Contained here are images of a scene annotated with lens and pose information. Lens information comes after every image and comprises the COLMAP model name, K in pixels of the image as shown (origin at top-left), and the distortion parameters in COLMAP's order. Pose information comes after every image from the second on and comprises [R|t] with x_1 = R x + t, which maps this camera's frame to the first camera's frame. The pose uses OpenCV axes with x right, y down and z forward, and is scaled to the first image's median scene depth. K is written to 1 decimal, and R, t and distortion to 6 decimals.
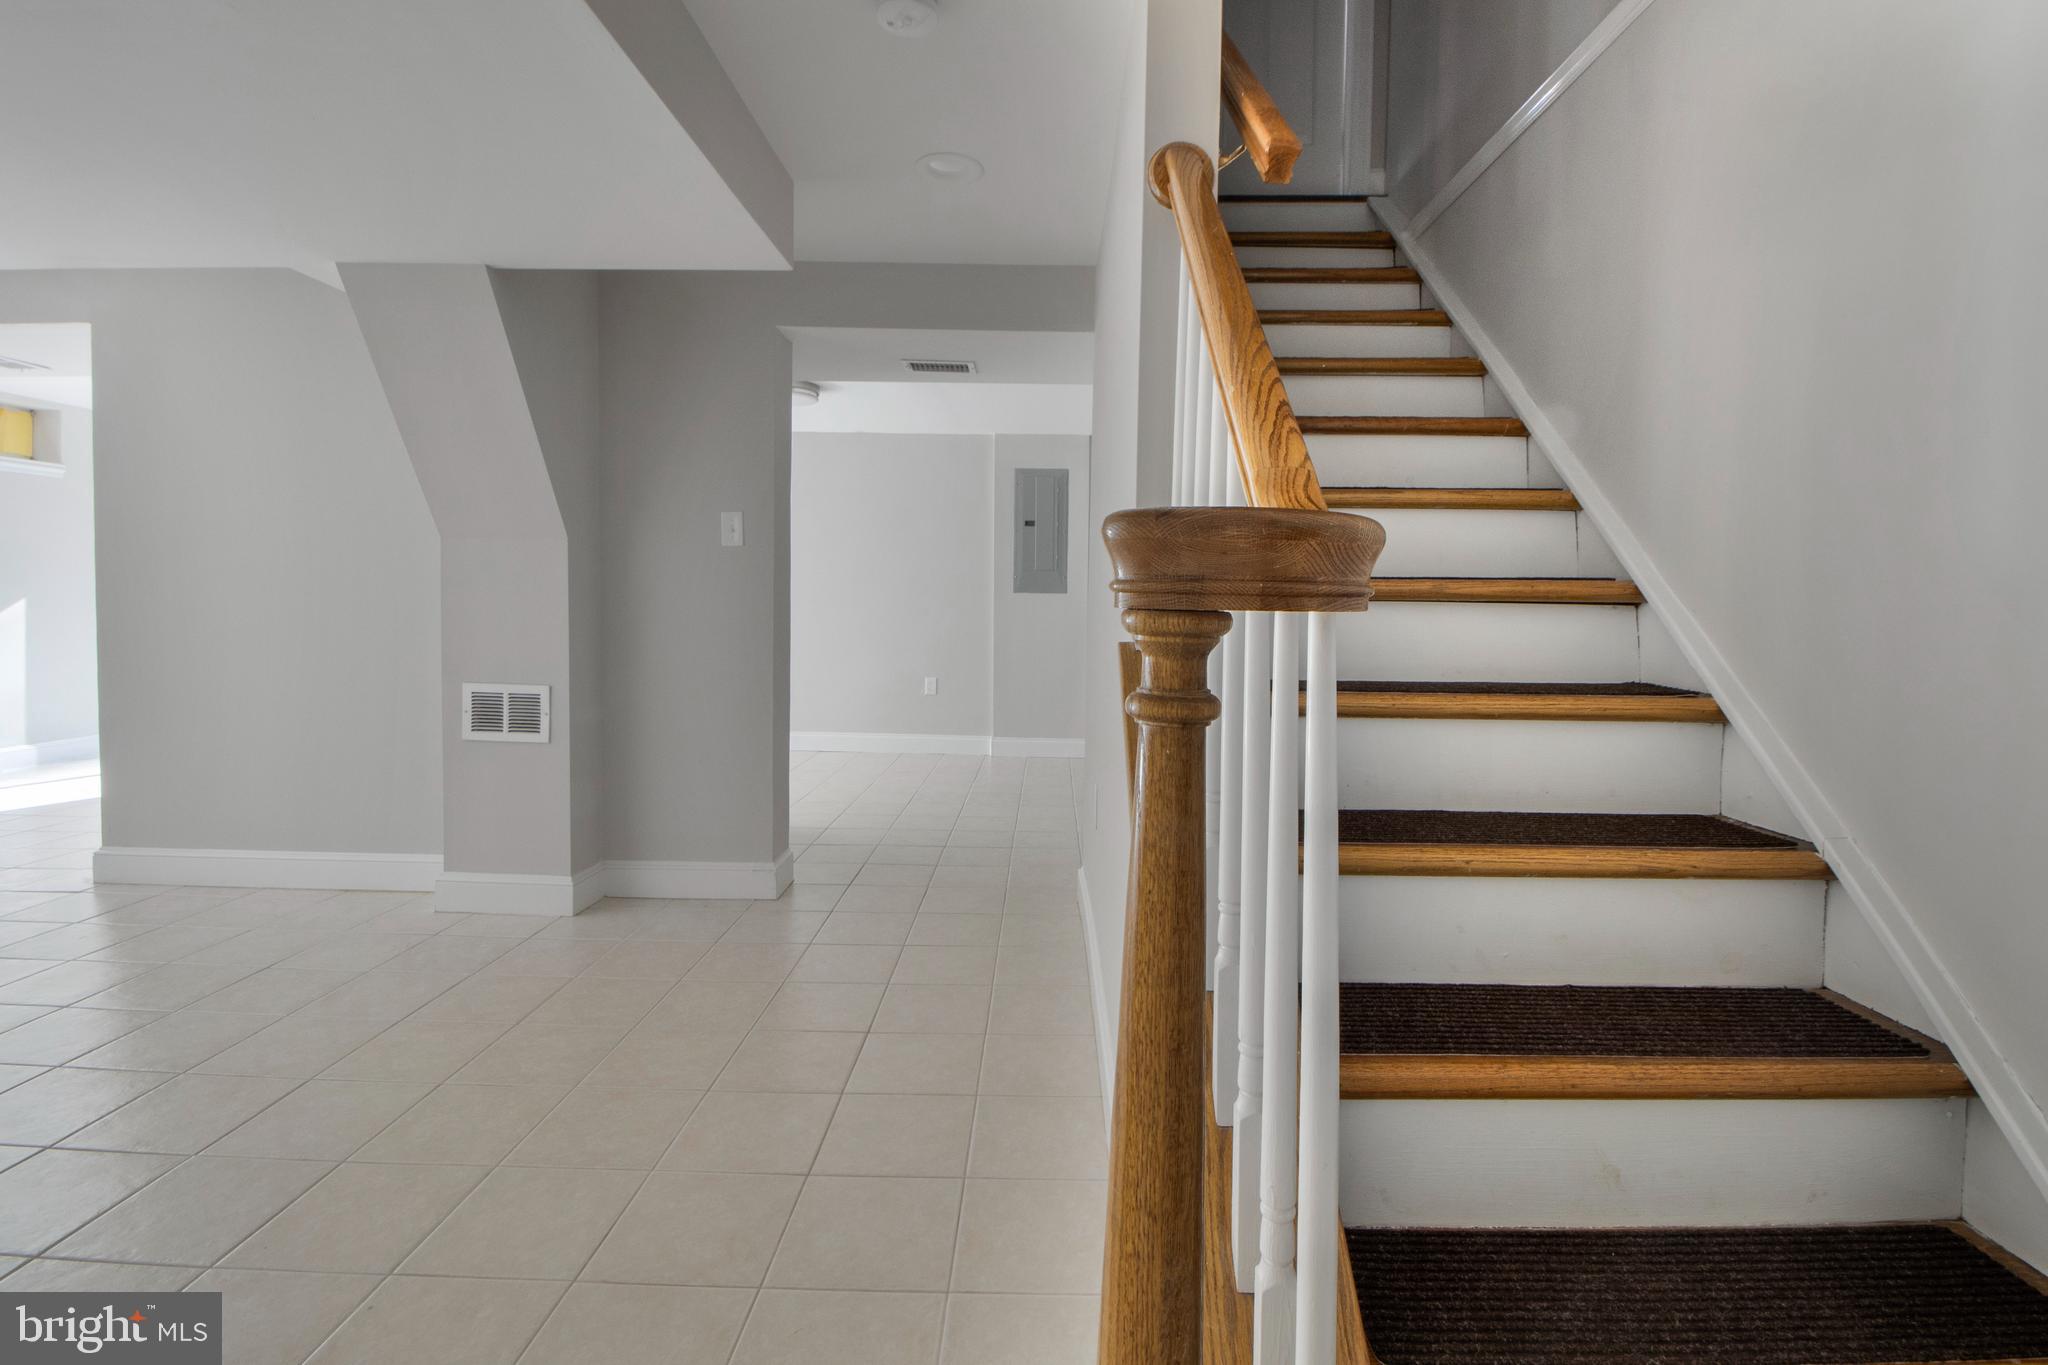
lens RADIAL K [[939.9, 0, 1053.8], [0, 939.9, 641.9], [0, 0, 1]] dist [-0.005878, -0.000617]
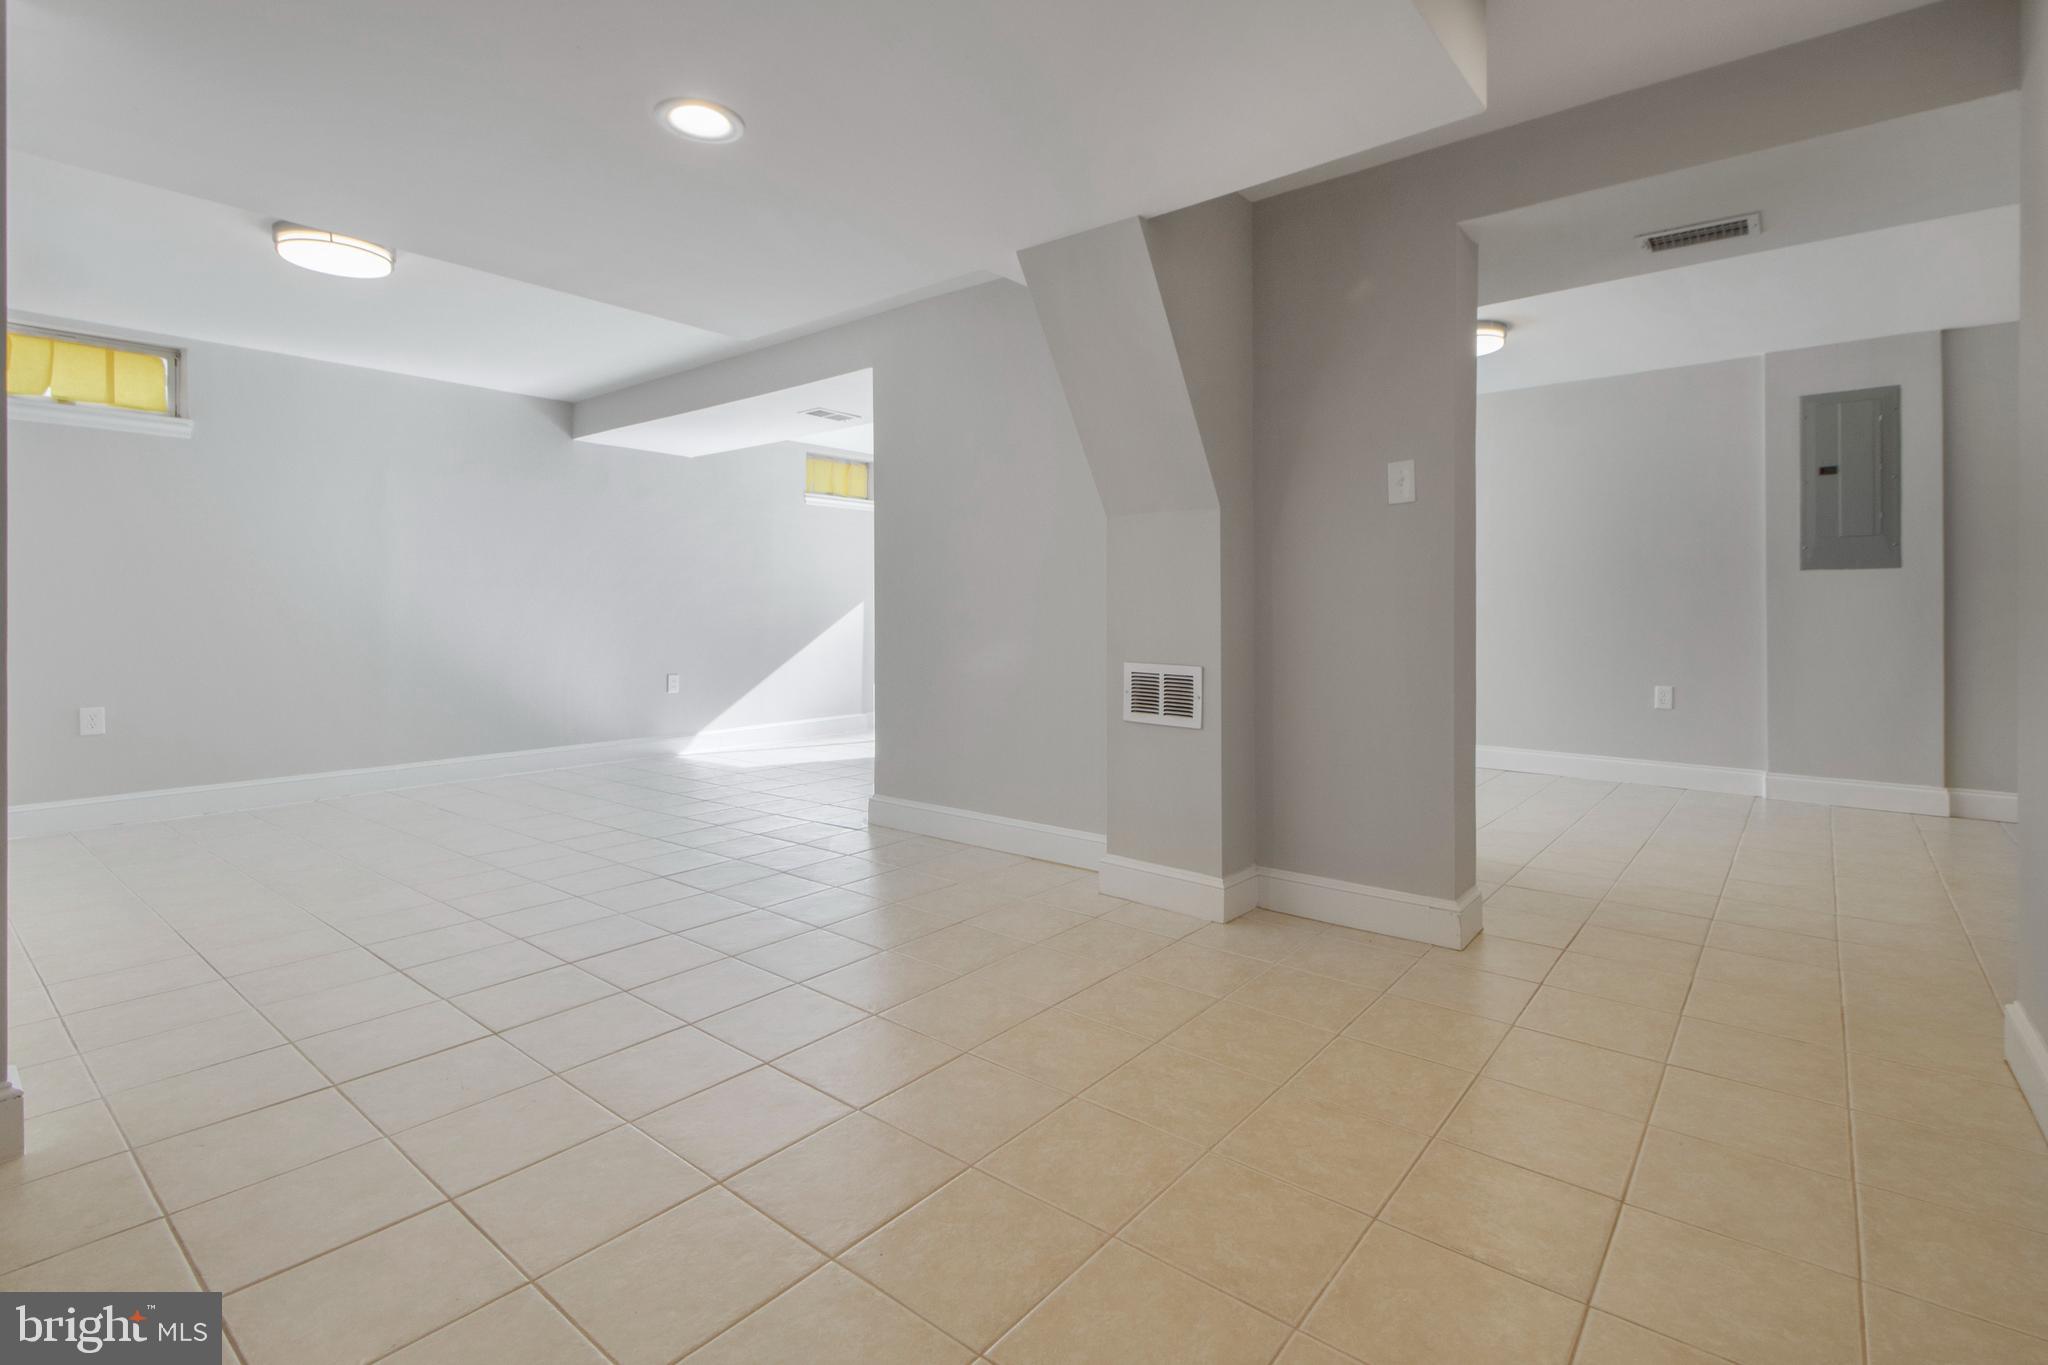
lens RADIAL K [[946.8, 0, 1057.2], [0, 946.8, 618.4], [0, 0, 1]] dist [0.015949, -0.000576]
pose [[0.782283, -0.014976, -0.622744, -0.065554], [-0.011615, 0.999186, -0.038620, 0.035971], [0.622815, 0.037445, 0.781472, 0.175481]]
